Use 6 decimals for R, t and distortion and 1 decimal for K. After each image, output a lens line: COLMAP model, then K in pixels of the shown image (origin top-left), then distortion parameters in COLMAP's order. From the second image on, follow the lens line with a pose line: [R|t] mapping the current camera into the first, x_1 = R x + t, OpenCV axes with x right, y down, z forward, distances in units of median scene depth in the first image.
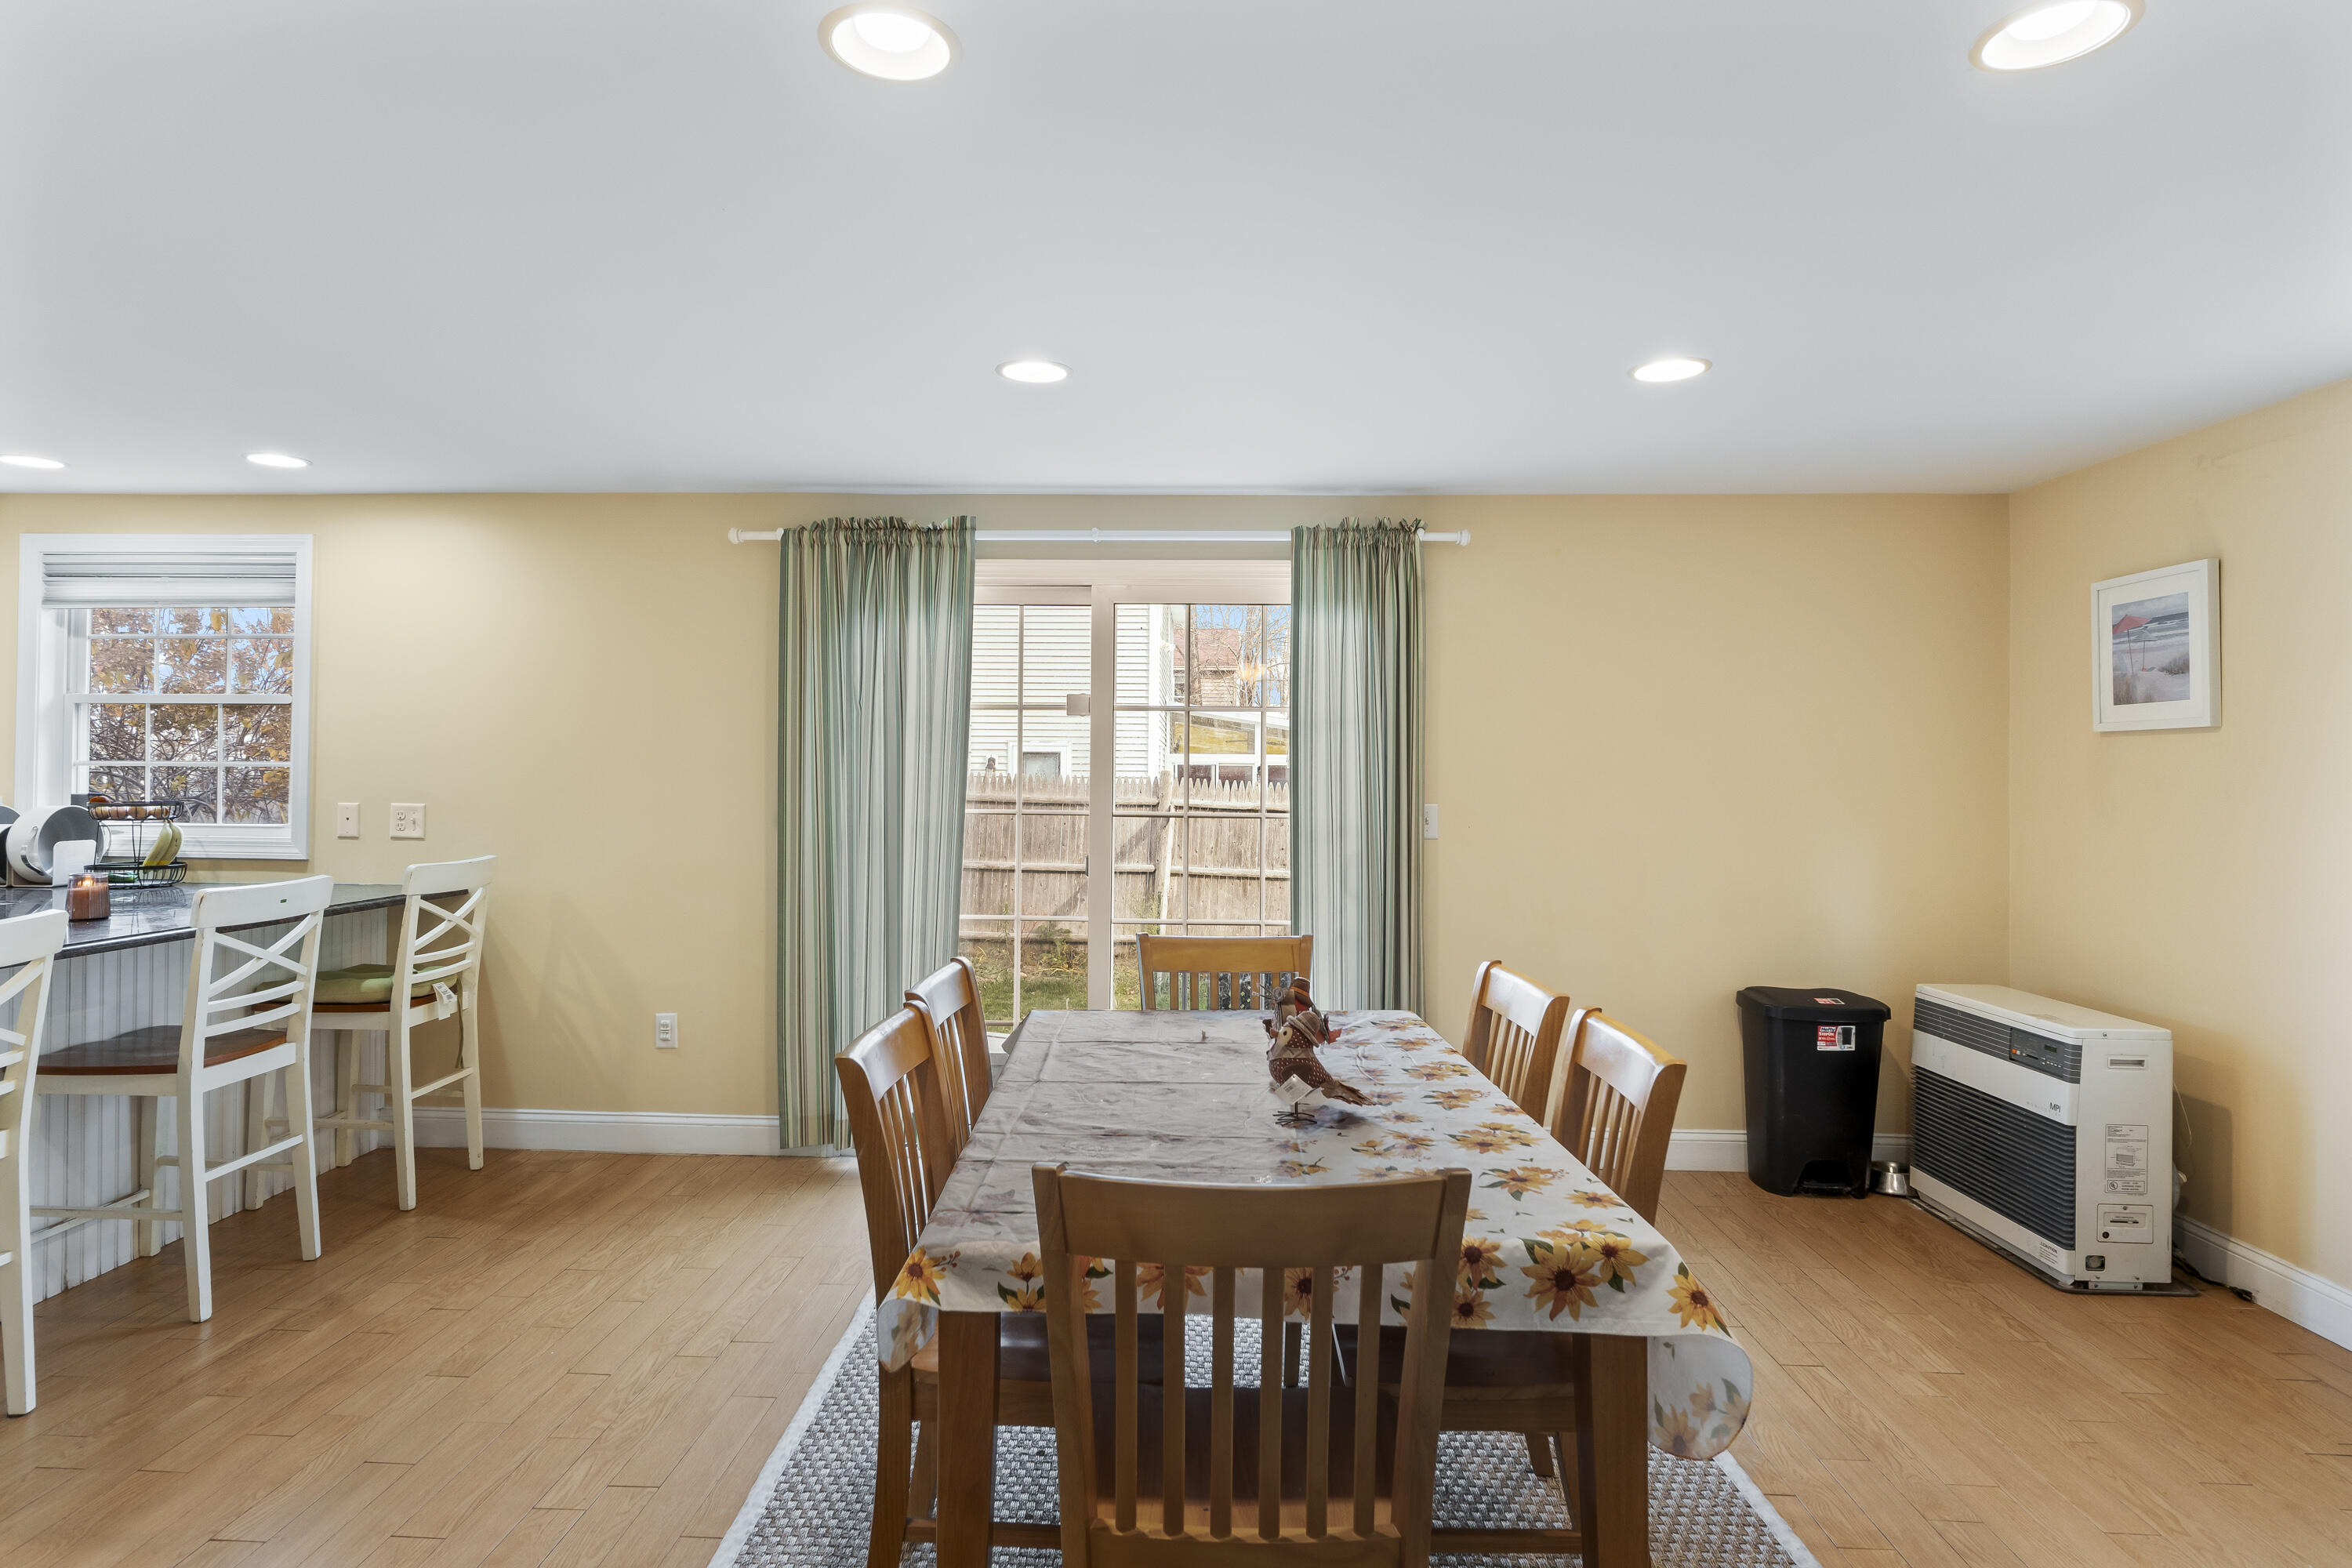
lens RADIAL K [[1308.0, 0, 1155.8], [0, 1308.0, 760.8], [0, 0, 1]] dist [0.008531, 0.000799]
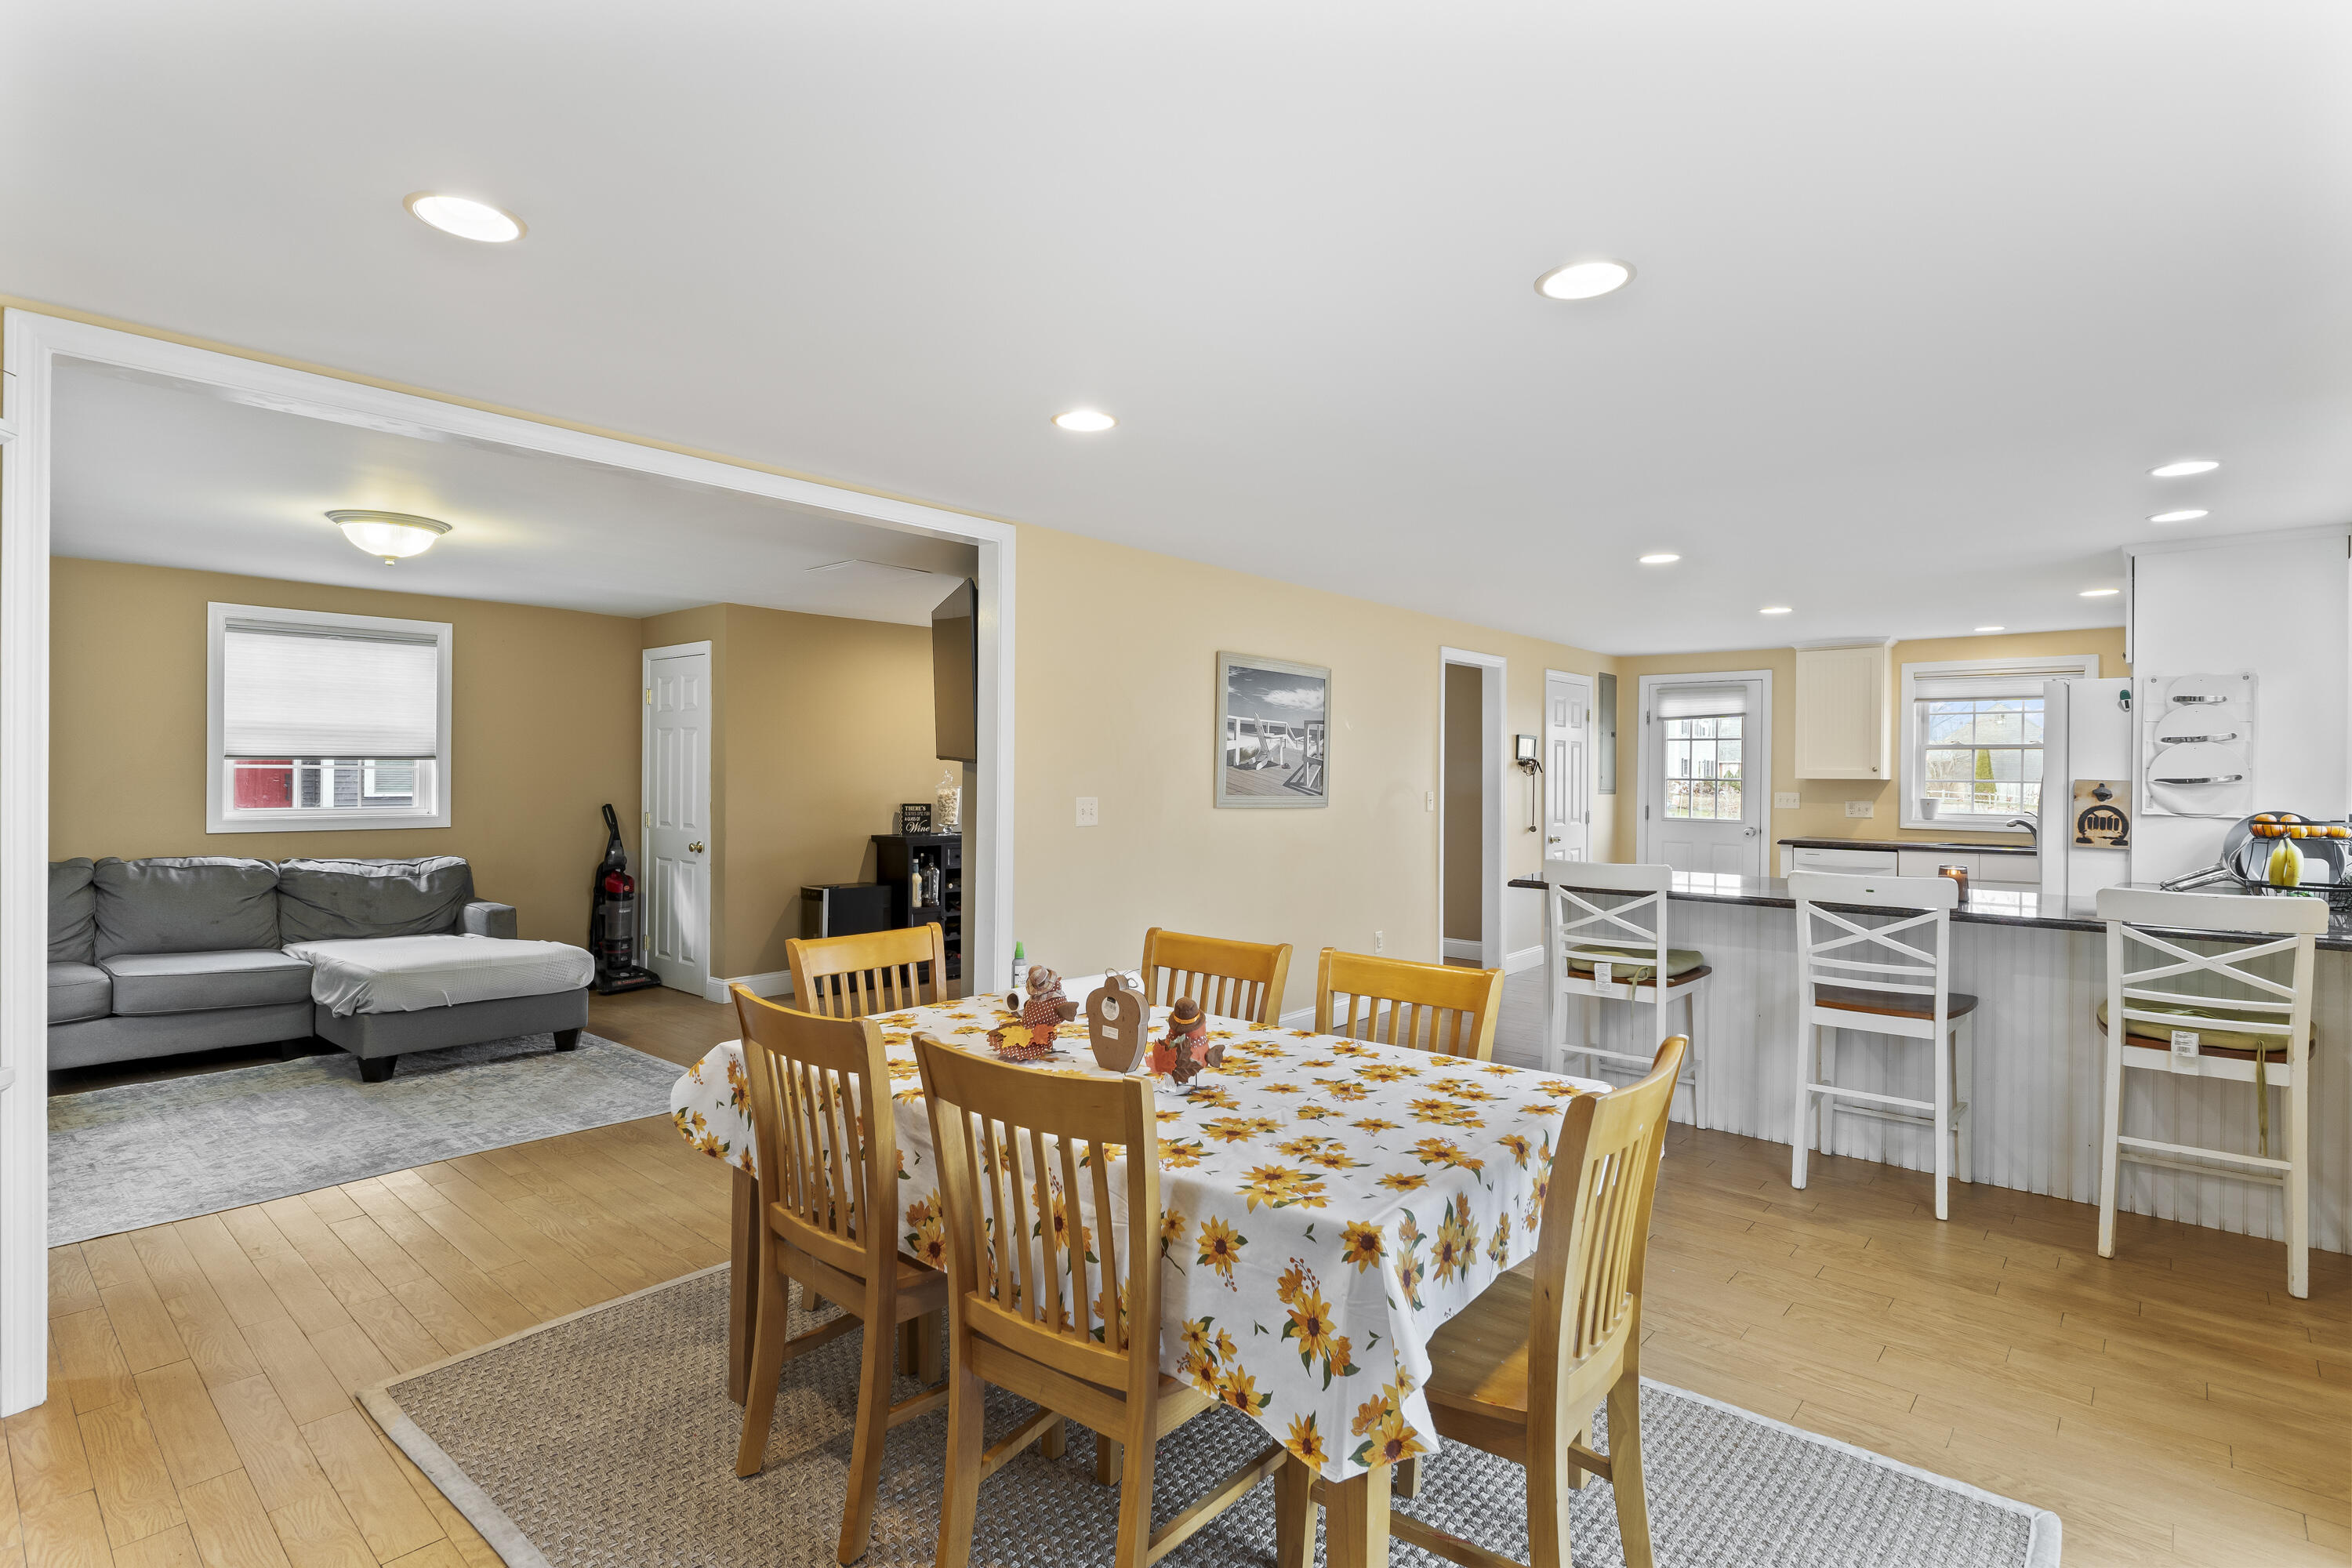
lens RADIAL K [[1138.7, 0, 1180.9], [0, 1138.7, 779.1], [0, 0, 1]] dist [-0.002112, -0.000046]
pose [[-0.629183, -0.009563, -0.777198, 0.485233], [-0.006104, 0.999954, -0.007363, 0.011662], [0.777233, 0.000111, -0.629213, 1.007375]]
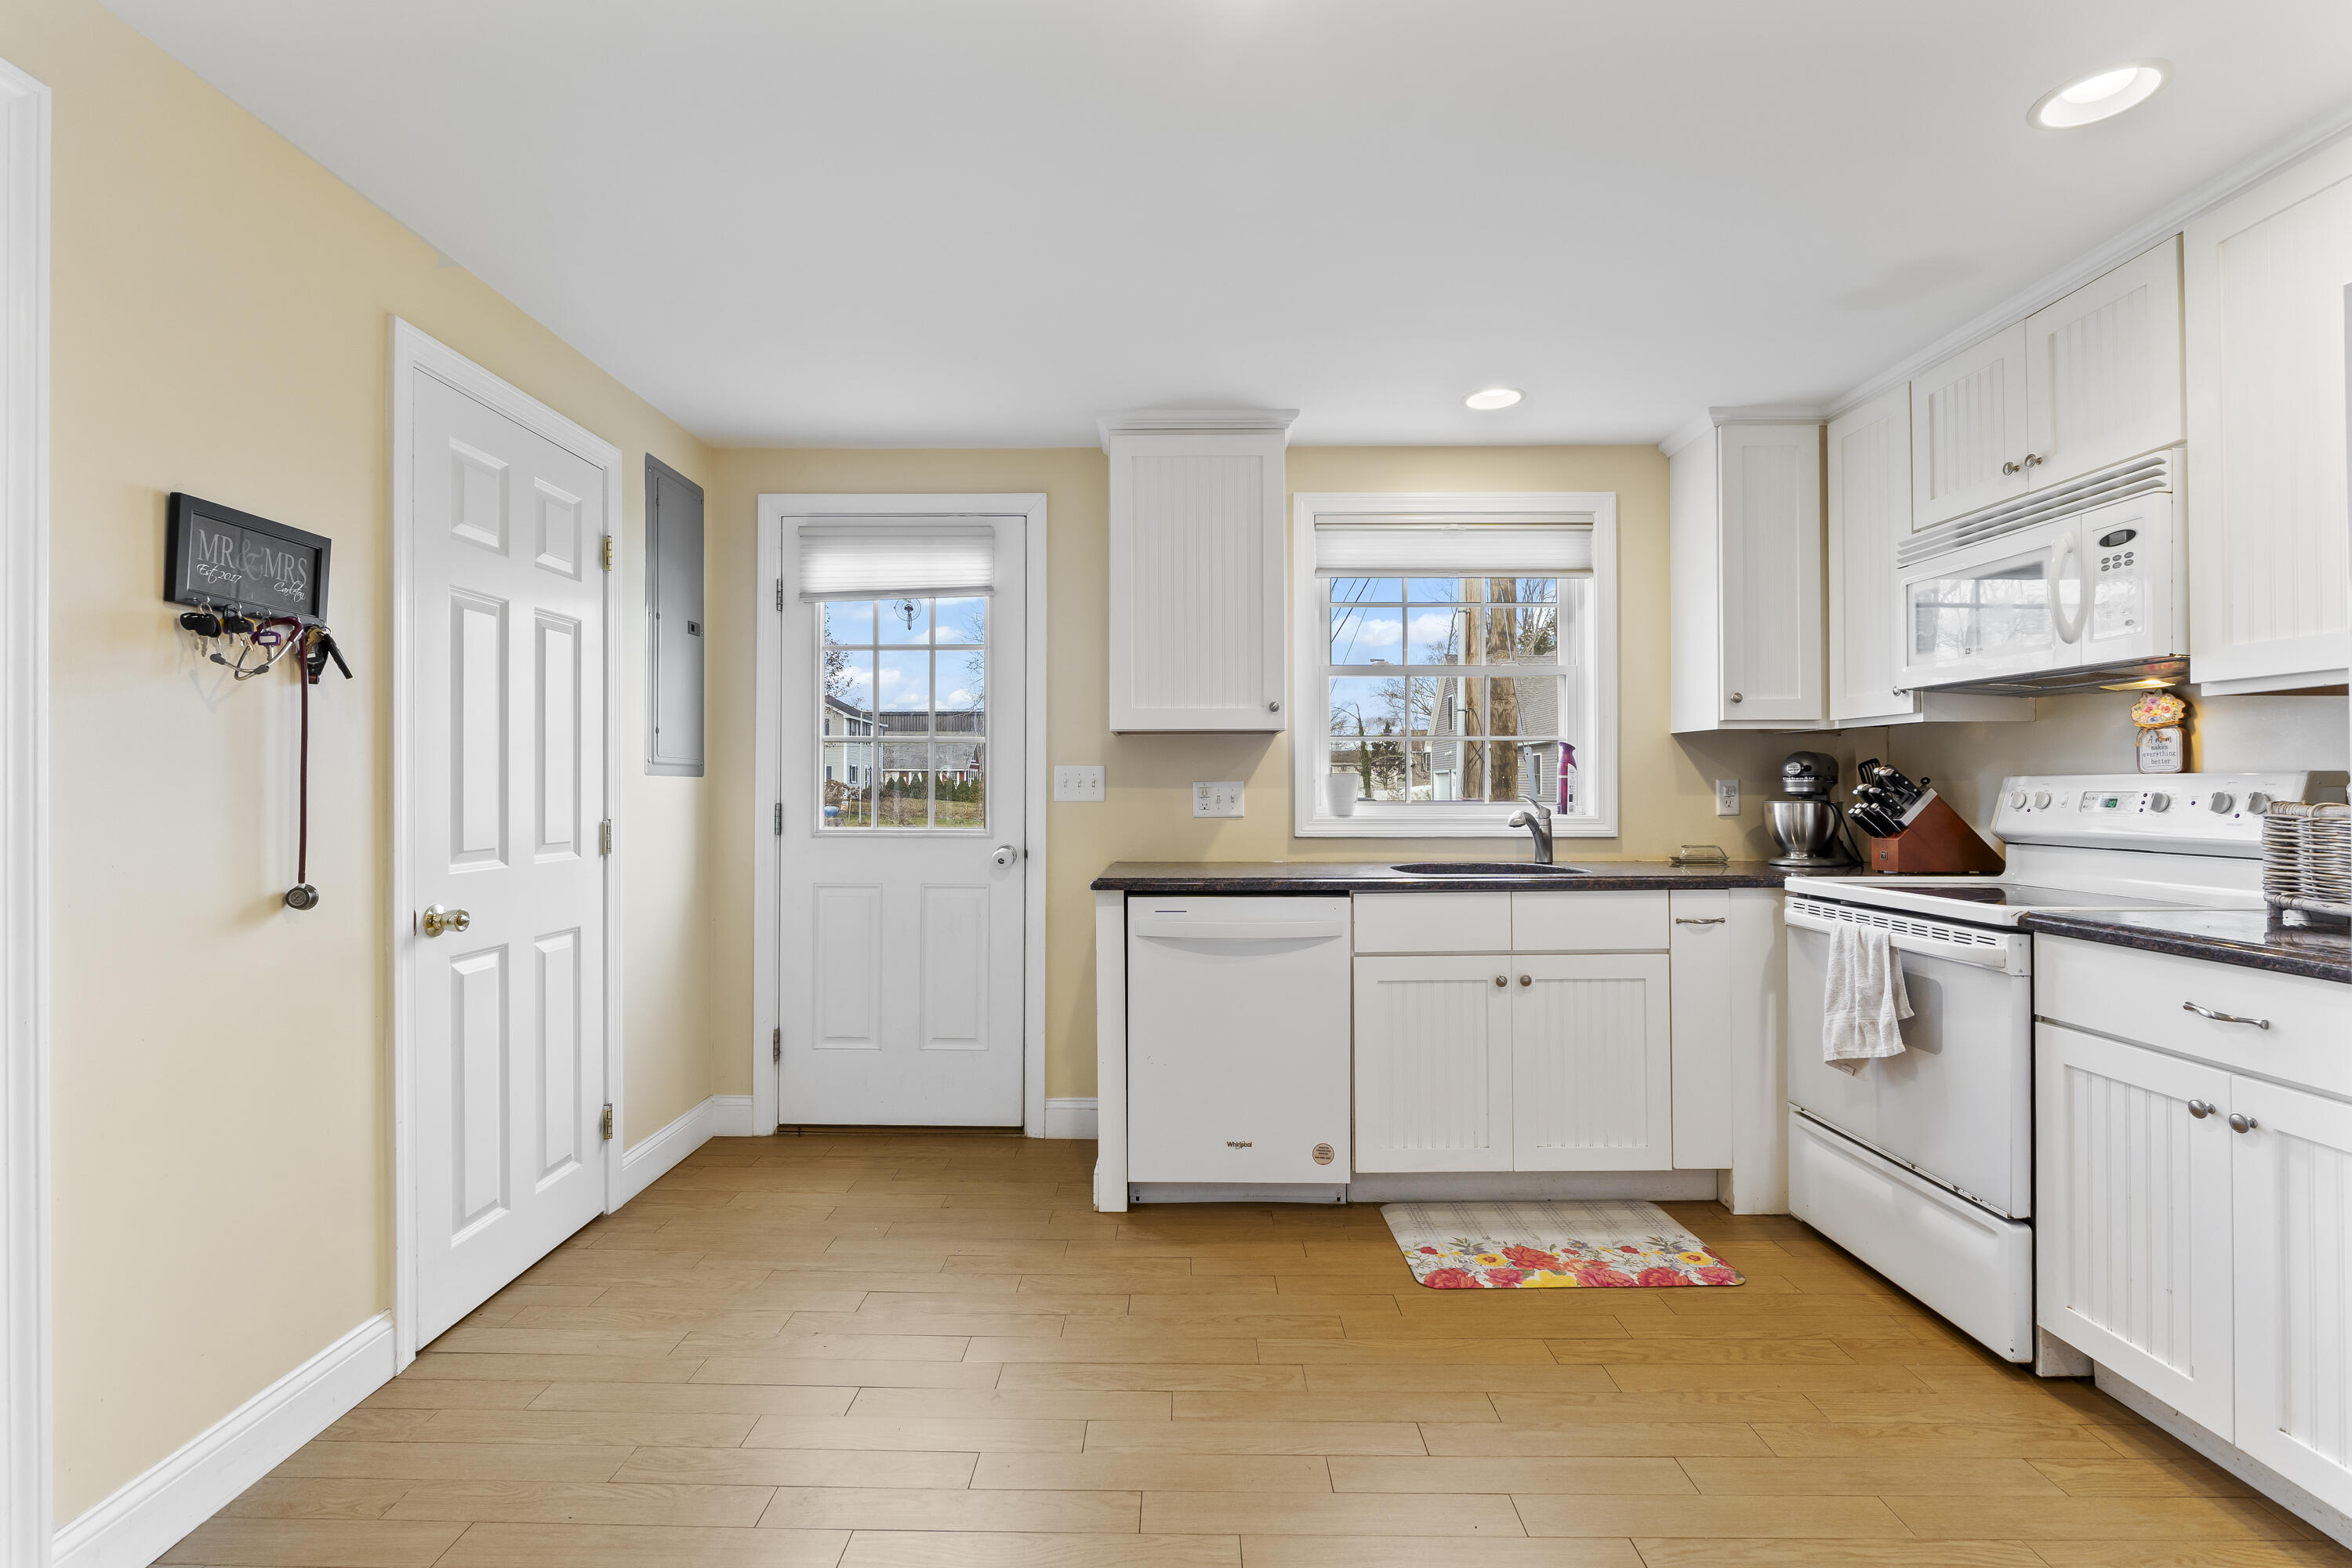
lens RADIAL K [[1044.3, 0, 1164.8], [0, 1044.3, 787.6], [0, 0, 1]] dist [0.001267, 0.000184]
pose [[0.025085, -0.006526, -0.999664, -1.027777], [0.010719, 0.999923, -0.006259, 0.039158], [0.999628, -0.010558, 0.025153, 0.590598]]
